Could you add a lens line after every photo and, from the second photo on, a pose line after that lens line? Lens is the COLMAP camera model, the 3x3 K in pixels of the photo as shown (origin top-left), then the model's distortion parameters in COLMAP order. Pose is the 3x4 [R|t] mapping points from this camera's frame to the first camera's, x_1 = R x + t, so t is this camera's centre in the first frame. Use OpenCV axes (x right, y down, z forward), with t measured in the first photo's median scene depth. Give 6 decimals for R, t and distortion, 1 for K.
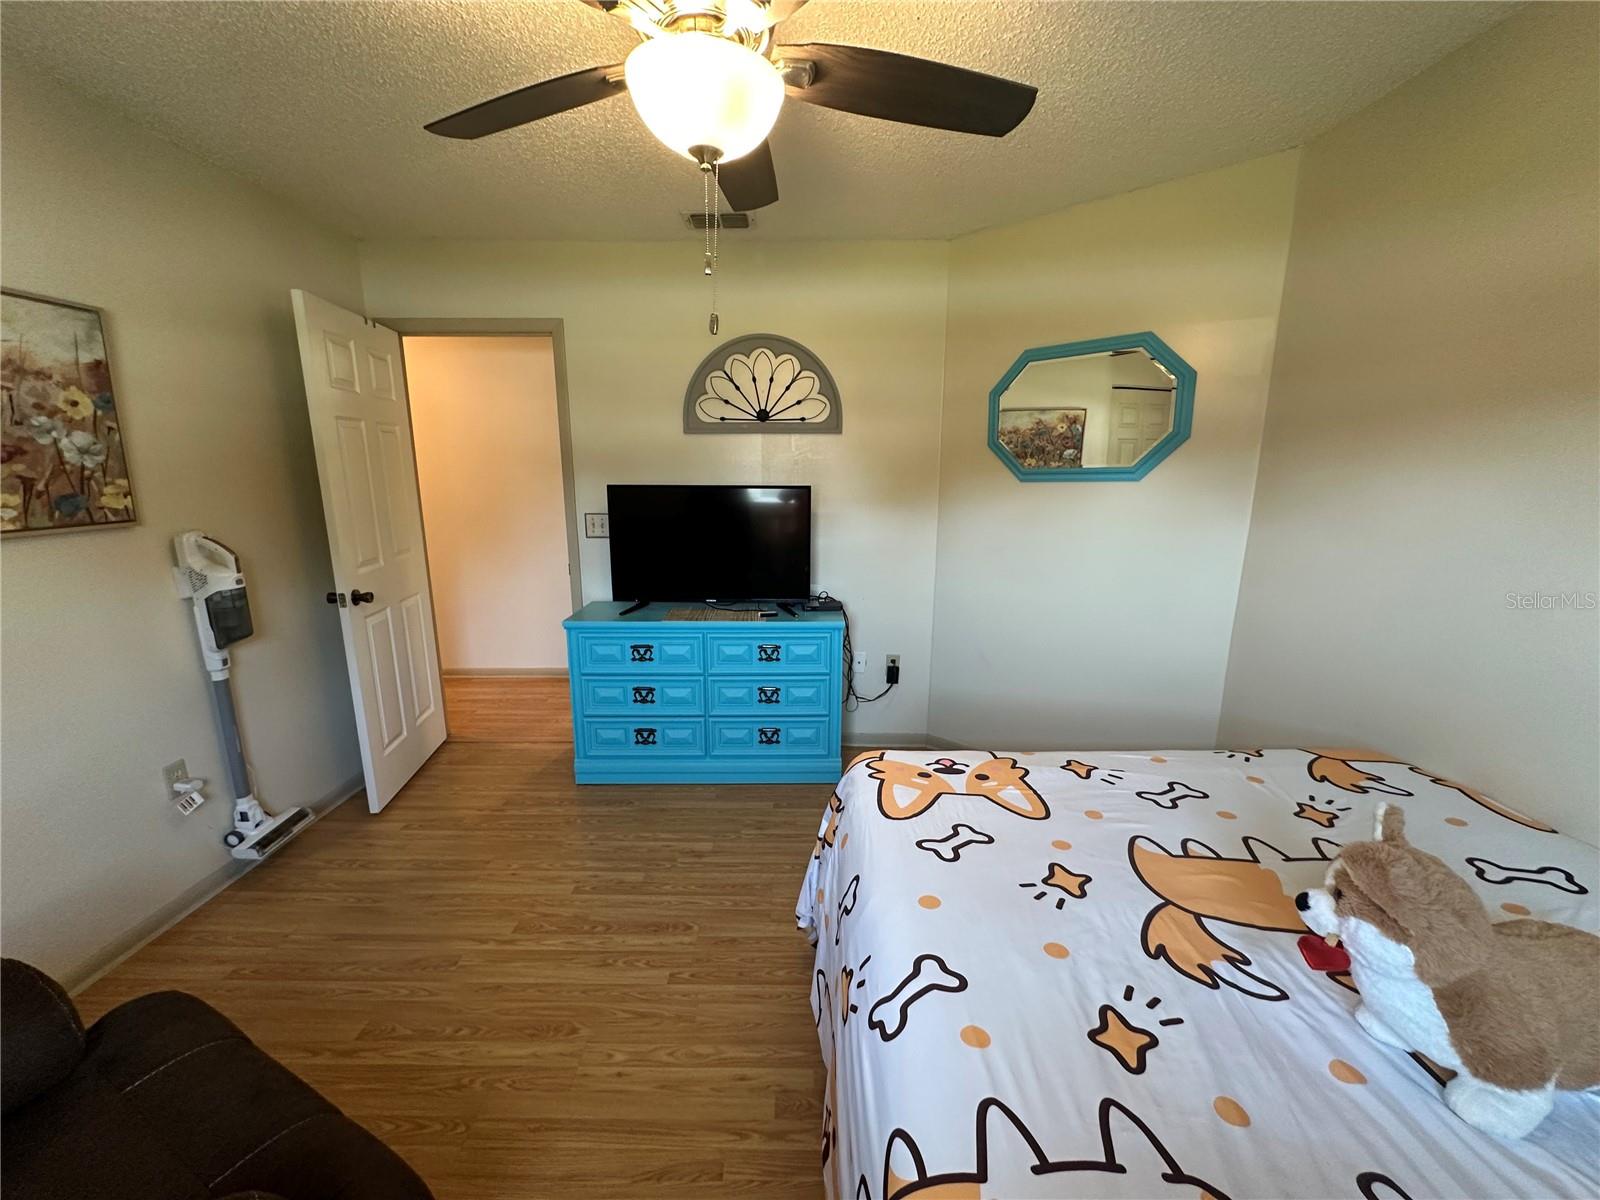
lens RADIAL K [[639.6, 0, 800.5], [0, 639.6, 603.8], [0, 0, 1]] dist [-0.000484, -0.000178]
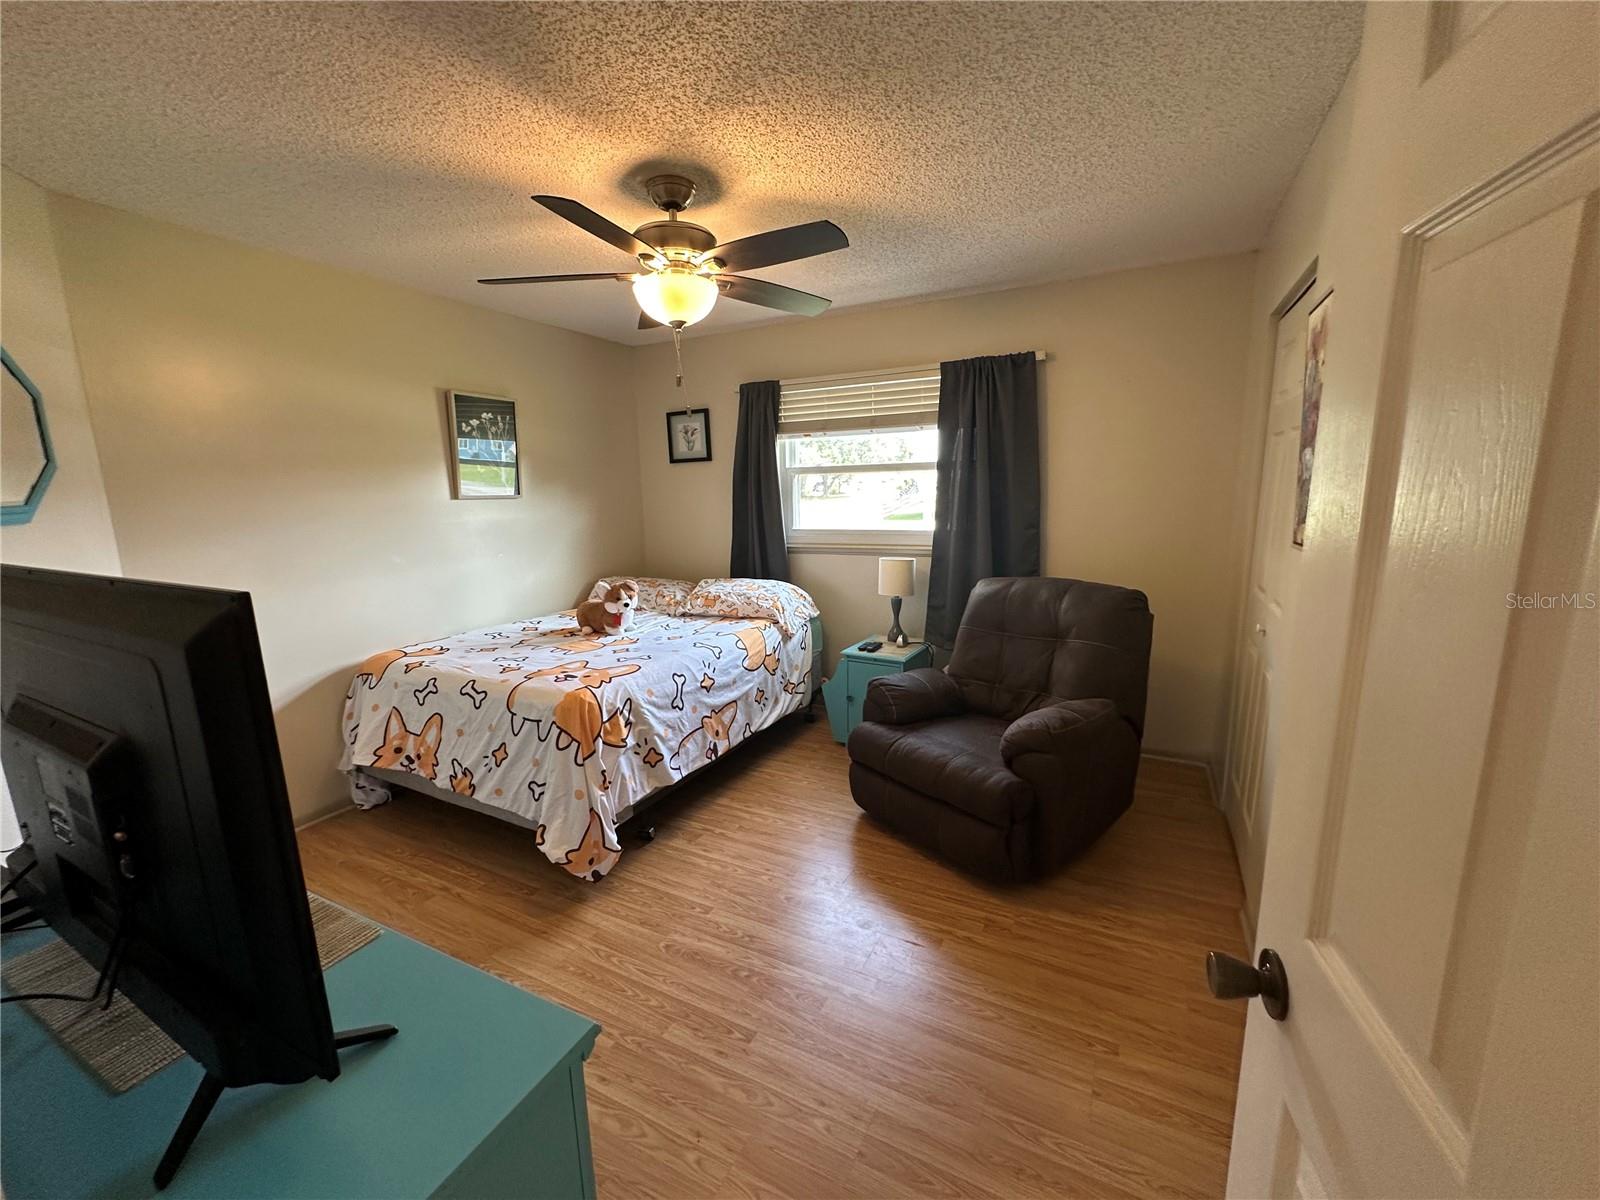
lens RADIAL K [[639.6, 0, 798.8], [0, 639.6, 605.1], [0, 0, 1]] dist [-0.000484, -0.000178]
pose [[-0.887865, -0.066923, 0.455212, -0.864828], [0.113714, 0.926756, 0.358040, -0.363432], [-0.445832, 0.369655, -0.815223, 1.696220]]
